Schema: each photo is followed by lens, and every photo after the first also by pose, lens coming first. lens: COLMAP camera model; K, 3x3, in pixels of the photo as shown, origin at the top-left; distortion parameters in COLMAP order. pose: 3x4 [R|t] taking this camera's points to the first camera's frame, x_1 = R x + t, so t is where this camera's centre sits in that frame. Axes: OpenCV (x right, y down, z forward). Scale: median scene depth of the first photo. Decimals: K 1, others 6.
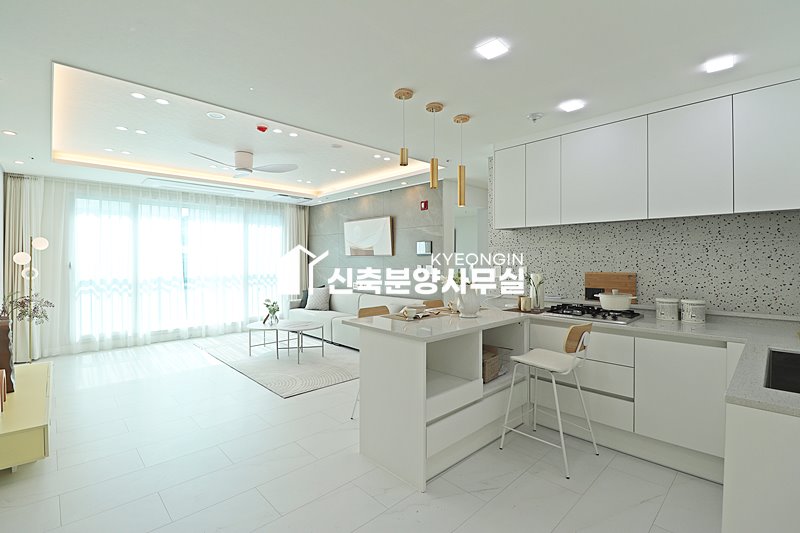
lens RADIAL K [[371.3, 0, 403.9], [0, 371.3, 259.2], [0, 0, 1]] dist [0.000253, -0.013103]
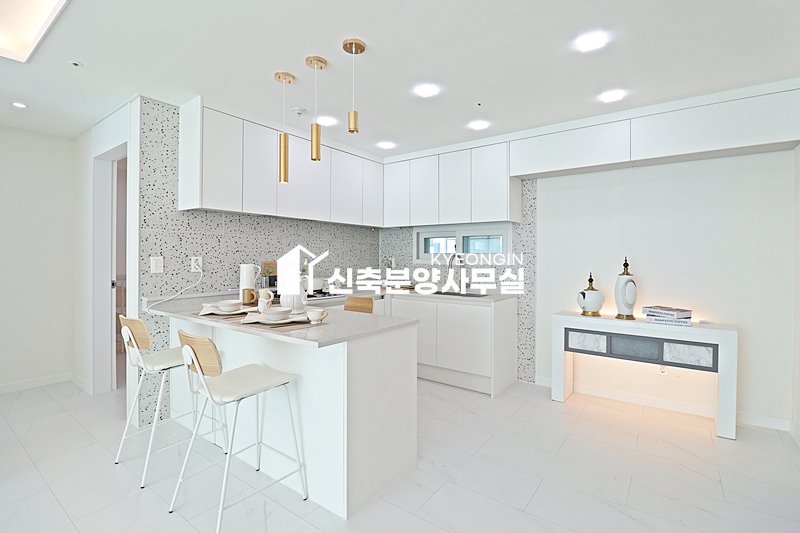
lens RADIAL K [[368.9, 0, 403.6], [0, 368.9, 259.9], [0, 0, 1]] dist [0.000304, -0.013076]
pose [[-0.172879, -0.007786, 0.984912, -0.502530], [-0.006795, 0.999954, 0.006712, 0.016183], [-0.984920, -0.005532, -0.172924, 0.629589]]
